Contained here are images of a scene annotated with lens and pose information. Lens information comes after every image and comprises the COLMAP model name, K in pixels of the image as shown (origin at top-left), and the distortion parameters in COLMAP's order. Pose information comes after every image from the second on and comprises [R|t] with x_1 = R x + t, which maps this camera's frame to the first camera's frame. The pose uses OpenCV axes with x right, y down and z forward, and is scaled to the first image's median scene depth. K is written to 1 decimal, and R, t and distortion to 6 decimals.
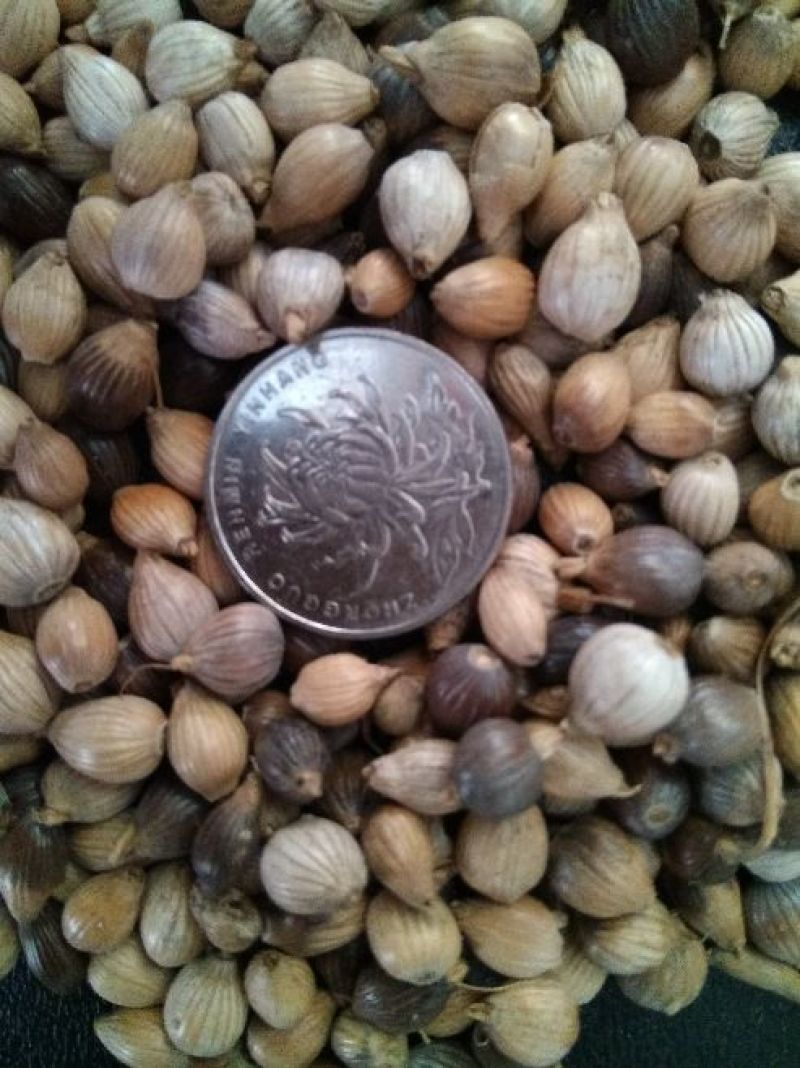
lens RADIAL K [[855.2, 0, 395.7], [0, 855.2, 536.6], [0, 0, 1]] dist [0.118740, -0.264772]
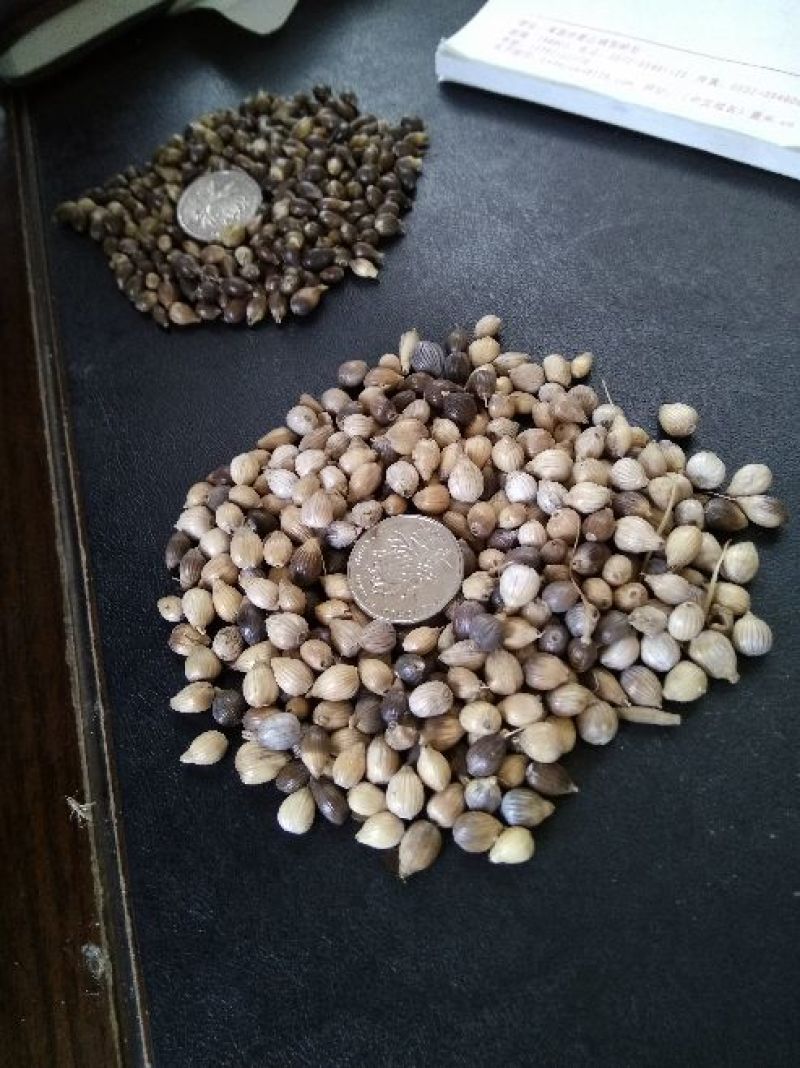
lens RADIAL K [[855.2, 0, 395.7], [0, 855.2, 536.6], [0, 0, 1]] dist [0.118740, -0.264772]
pose [[0.958987, -0.280337, 0.041901, -0.155229], [0.259511, 0.808885, -0.527598, 1.228610], [0.114013, 0.516833, 0.848460, -1.268034]]
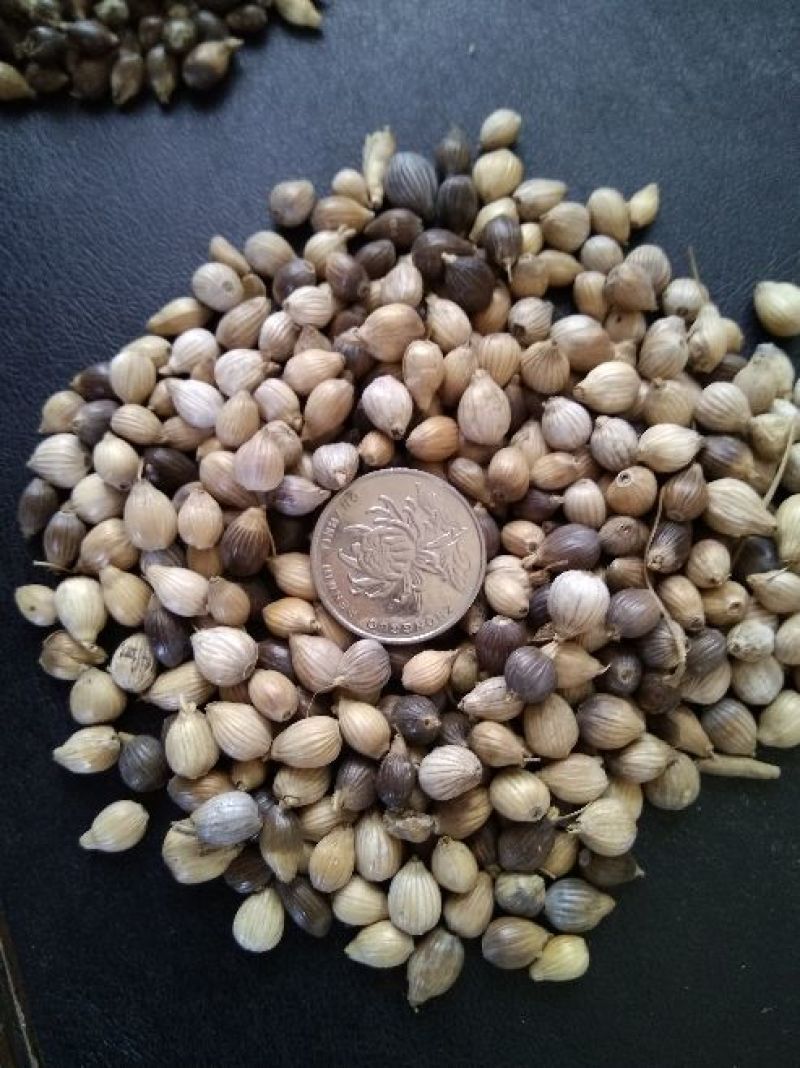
lens RADIAL K [[855.2, 0, 395.7], [0, 855.2, 536.6], [0, 0, 1]] dist [0.118740, -0.264772]
pose [[0.947251, -0.307487, 0.090377, -0.199662], [0.319882, 0.924491, -0.207347, 0.264490], [-0.019797, 0.225320, 0.974084, -0.718712]]
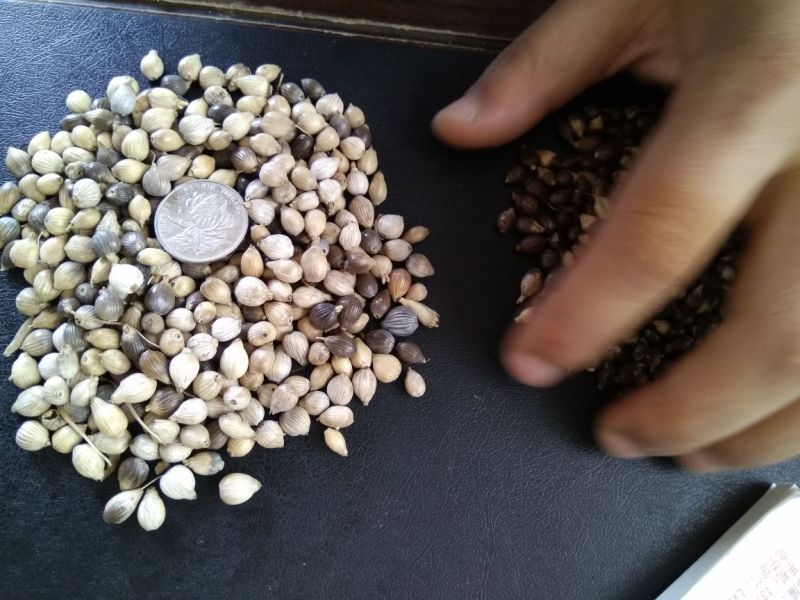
lens RADIAL K [[640.6, 0, 400.0], [0, 640.6, 300.0], [0, 0, 1]] dist [0.118740, -0.264772]
pose [[-0.079392, 0.969345, -0.232524, 0.794249], [-0.988441, -0.106774, -0.107629, -0.599019], [-0.129157, 0.221292, 0.966617, -1.506738]]
